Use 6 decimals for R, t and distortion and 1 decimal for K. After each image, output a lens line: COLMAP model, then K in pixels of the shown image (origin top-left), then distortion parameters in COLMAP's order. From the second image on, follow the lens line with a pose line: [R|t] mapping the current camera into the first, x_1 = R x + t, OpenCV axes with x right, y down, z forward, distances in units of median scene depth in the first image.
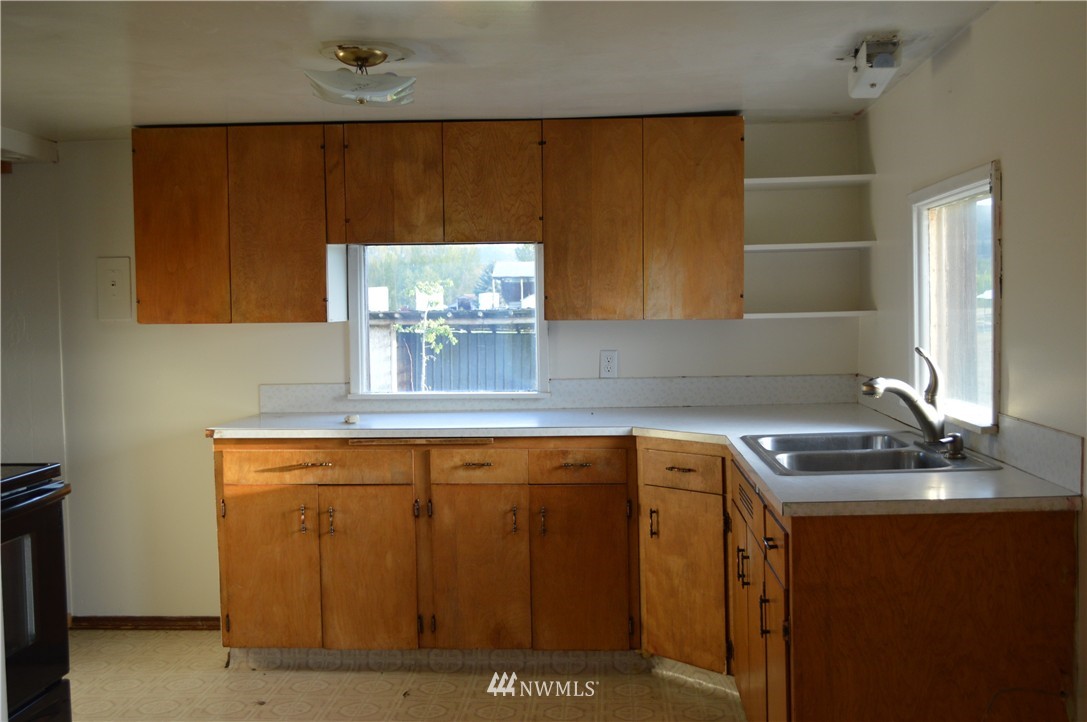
lens RADIAL K [[1098.7, 0, 540.8], [0, 1098.7, 364.2], [0, 0, 1]] dist [-0.012383, 0.000000]
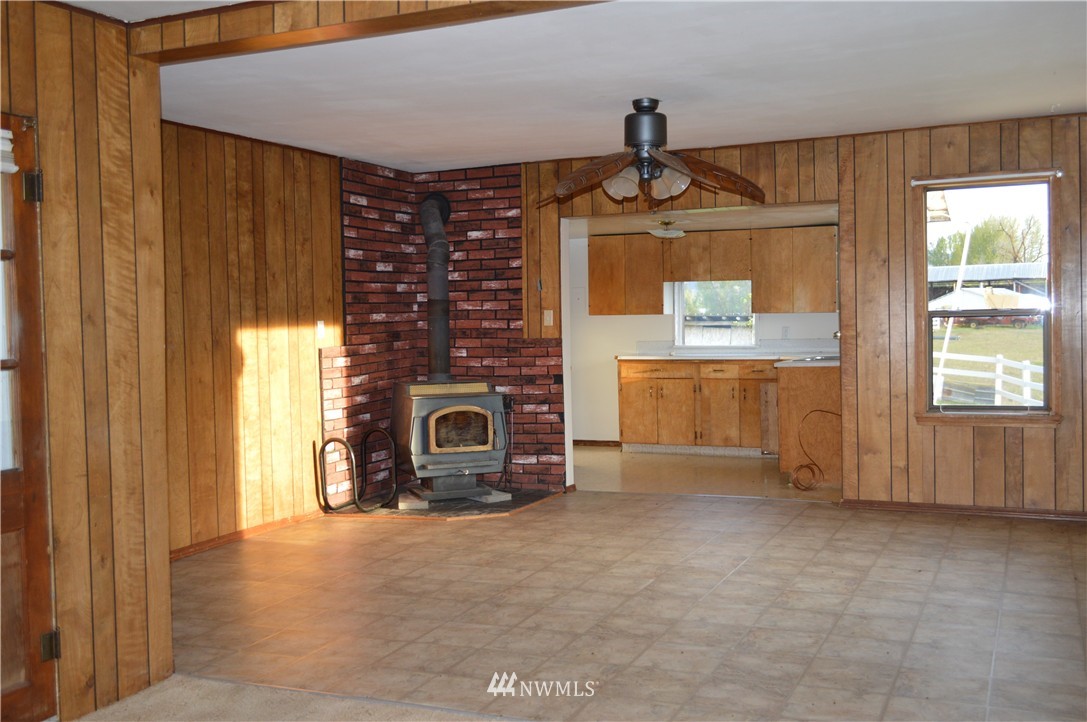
lens RADIAL K [[1098.7, 0, 548.9], [0, 1098.7, 360.1], [0, 0, 1]] dist [-0.012383, 0.000000]
pose [[0.935431, 0.011819, -0.353311, 0.452778], [-0.015168, 0.999862, -0.006712, 0.088042], [0.353183, 0.011638, 0.935482, -1.437960]]
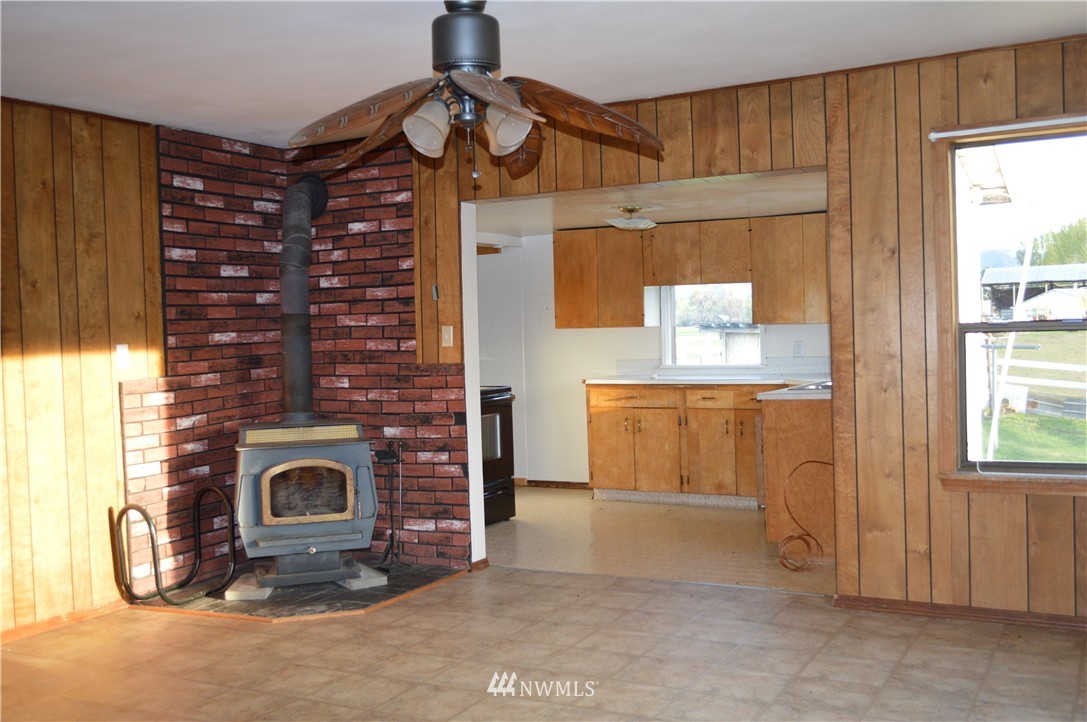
lens RADIAL K [[1098.7, 0, 545.6], [0, 1098.7, 361.5], [0, 0, 1]] dist [-0.012383, 0.000000]
pose [[0.906003, 0.003488, -0.423257, 0.496993], [-0.008591, 0.999912, -0.010147, 0.046967], [0.423184, 0.012830, 0.905953, -0.878607]]
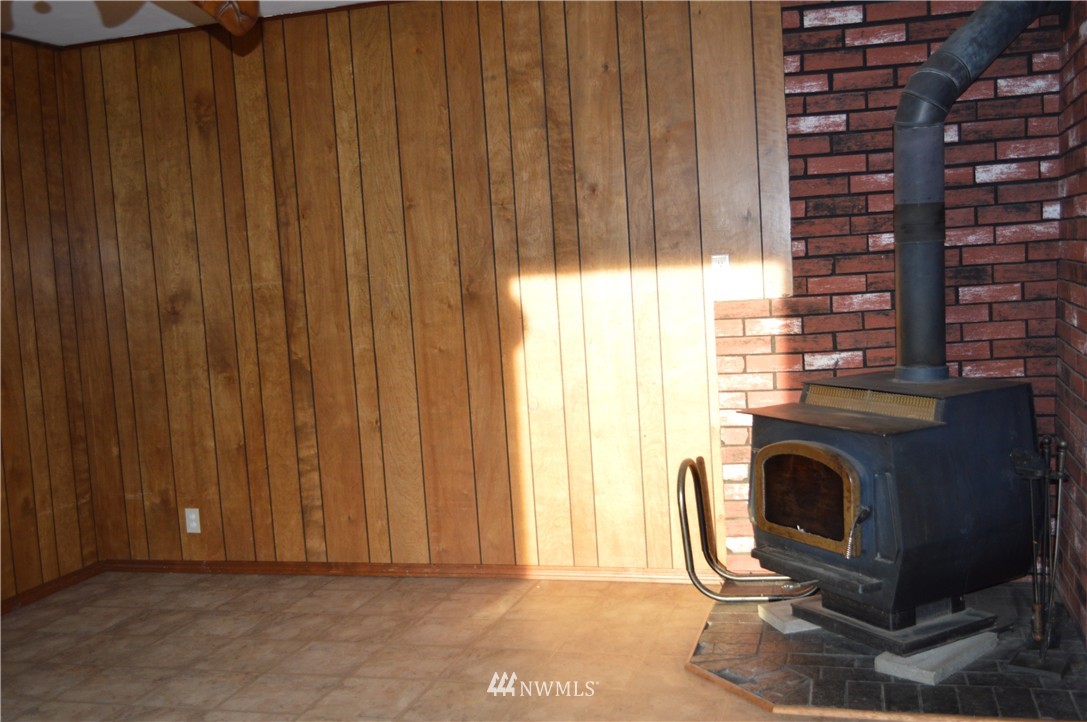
lens RADIAL K [[1098.7, 0, 546.5], [0, 1098.7, 361.8], [0, 0, 1]] dist [-0.012383, 0.000000]
pose [[-0.222683, 0.124166, -0.966951, 0.520489], [0.009003, 0.992076, 0.125319, -0.013644], [0.974849, 0.019201, -0.222036, 0.181539]]
